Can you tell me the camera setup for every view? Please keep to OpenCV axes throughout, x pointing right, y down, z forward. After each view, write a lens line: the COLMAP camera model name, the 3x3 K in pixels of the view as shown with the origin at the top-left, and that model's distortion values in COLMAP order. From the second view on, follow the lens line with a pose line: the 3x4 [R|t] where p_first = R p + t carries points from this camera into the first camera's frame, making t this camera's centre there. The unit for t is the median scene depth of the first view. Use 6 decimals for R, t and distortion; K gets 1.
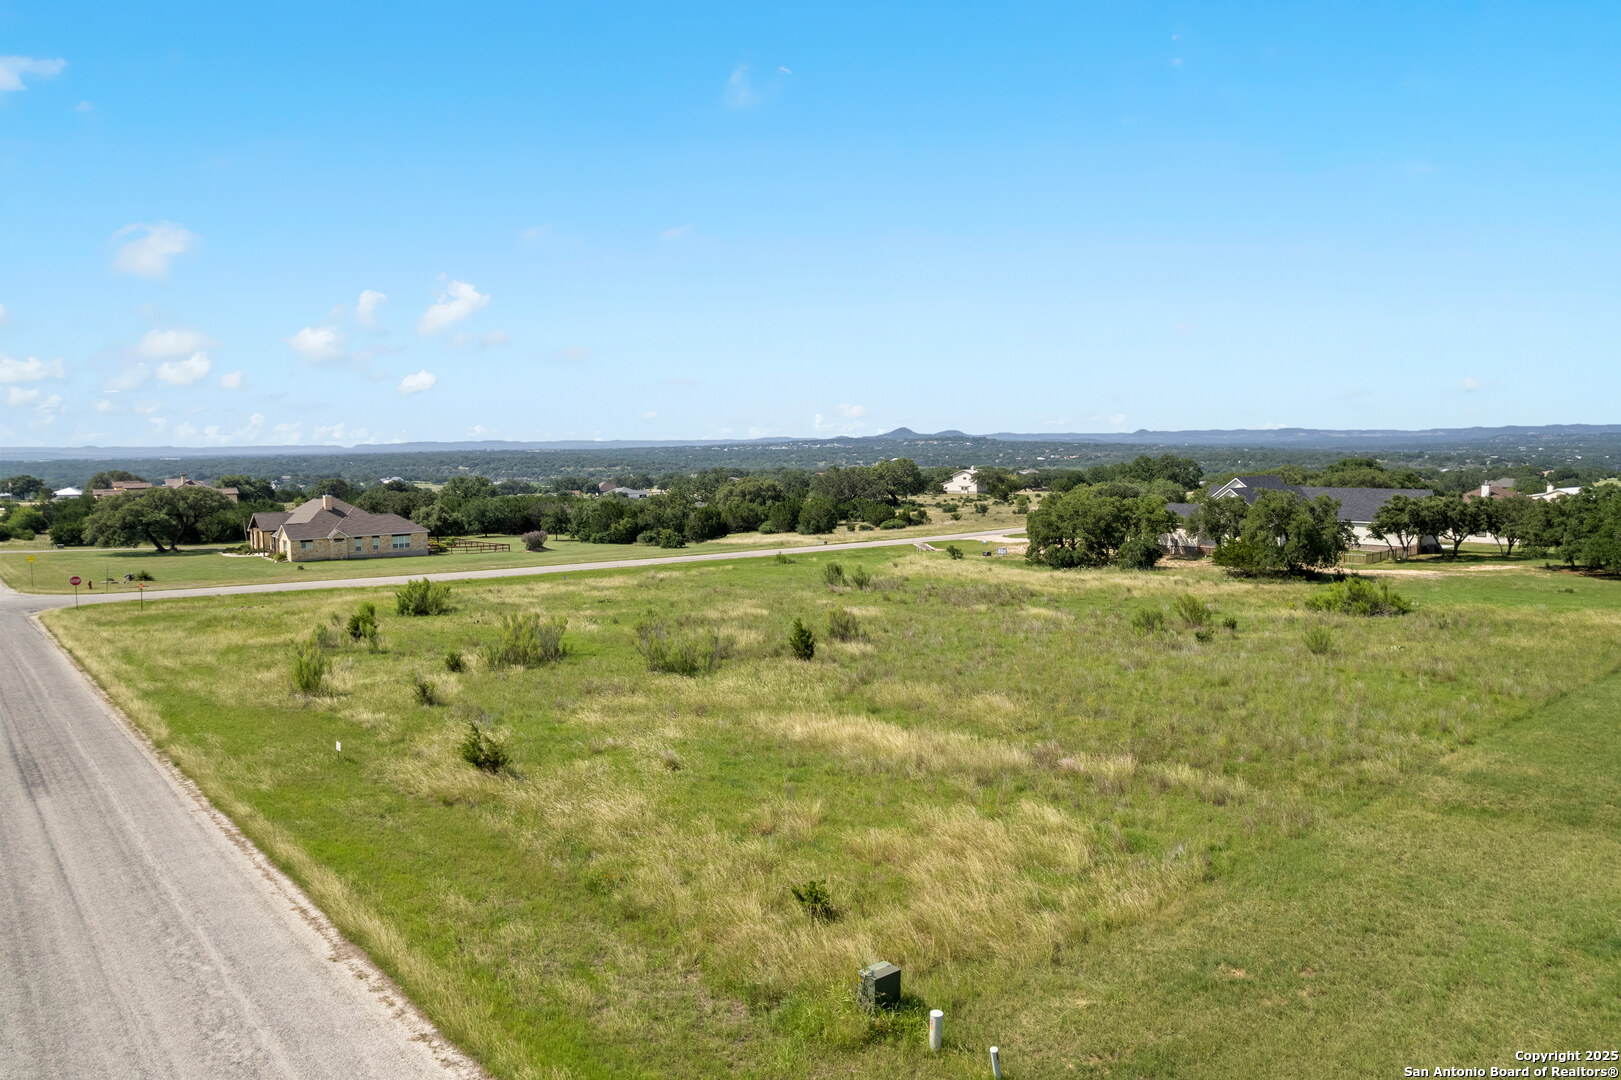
lens RADIAL K [[1036.8, 0, 810.5], [0, 1036.8, 540.0], [0, 0, 1]] dist [-0.085013, 0.067768]
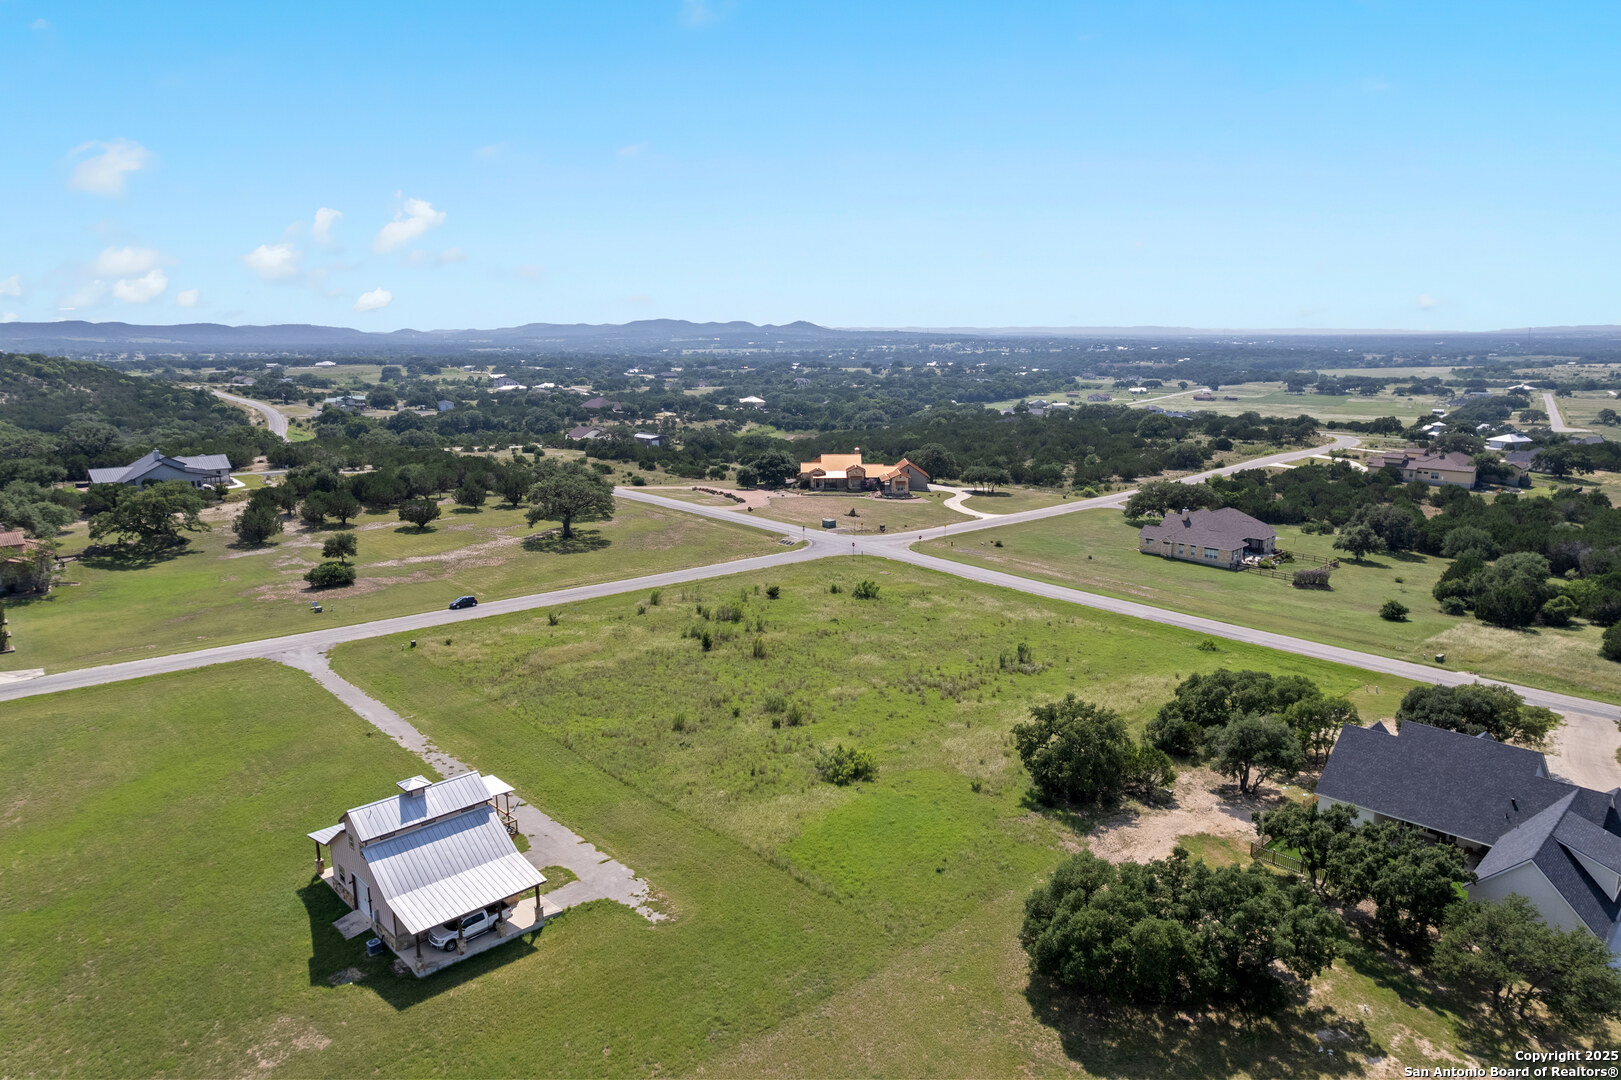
lens RADIAL K [[1024.4, 0, 828.6], [0, 1024.4, 540.2], [0, 0, 1]] dist [-0.079500, 0.066938]
pose [[0.049197, 0.204493, -0.977631, 3.291603], [-0.084320, 0.976172, 0.199945, -0.906247], [0.995224, 0.072597, 0.065268, 1.589614]]
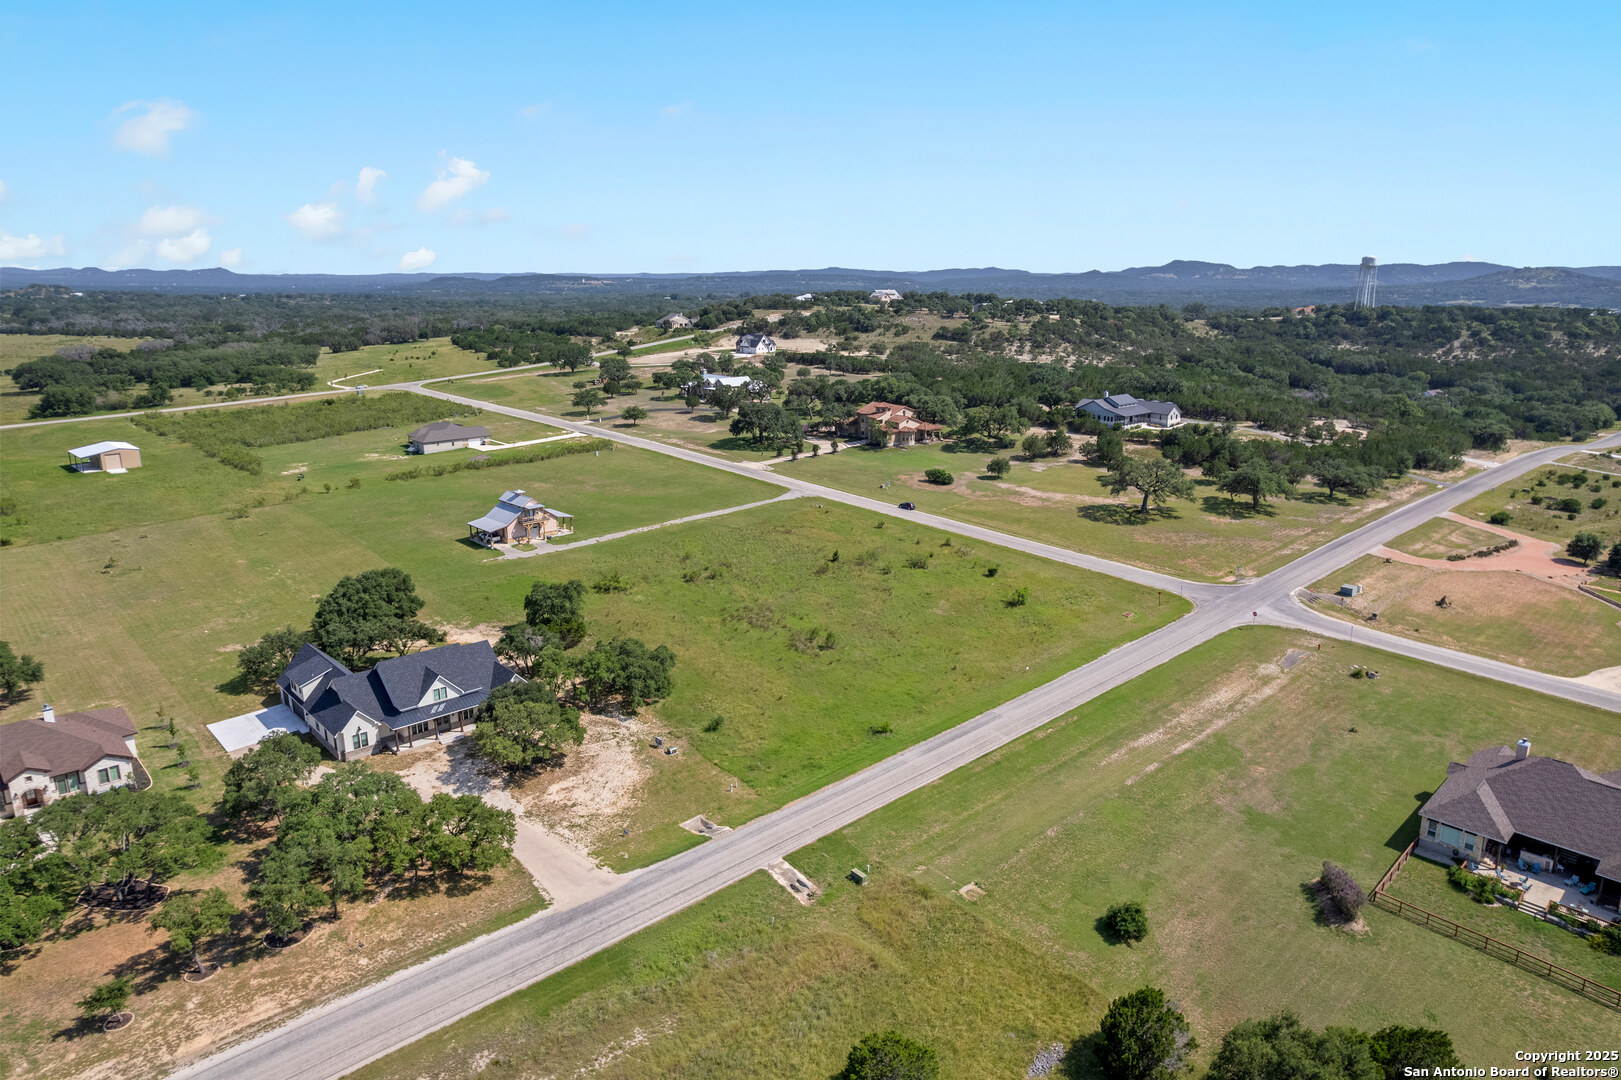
lens RADIAL K [[1024.4, 0, 828.6], [0, 1024.4, 540.2], [0, 0, 1]] dist [-0.079500, 0.066938]
pose [[-0.999319, 0.011274, -0.035133, 0.194512], [-0.001475, 0.939205, 0.343355, -1.600206], [0.036868, 0.343173, -0.938549, 5.972638]]
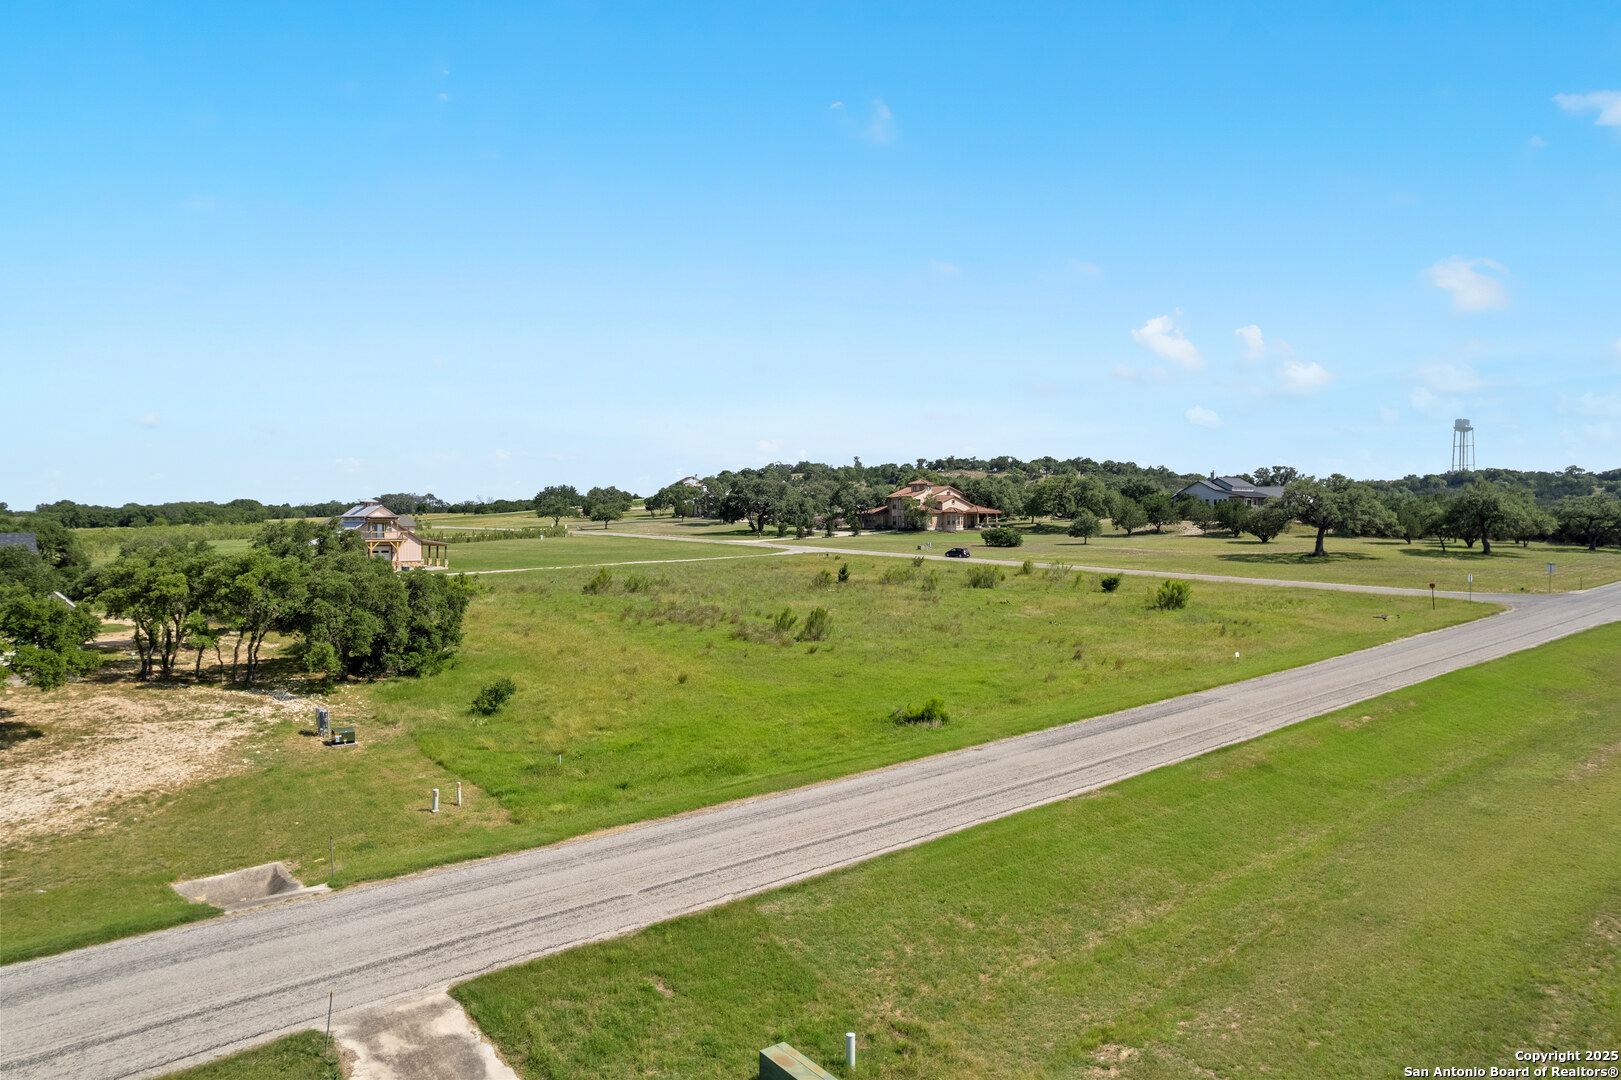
lens RADIAL K [[1036.8, 0, 810.5], [0, 1036.8, 540.0], [0, 0, 1]] dist [-0.085013, 0.067768]
pose [[-0.999800, 0.007211, 0.018658, 0.028145], [0.009281, 0.993513, 0.113341, -0.296018], [-0.017719, 0.113492, -0.993381, 4.384199]]
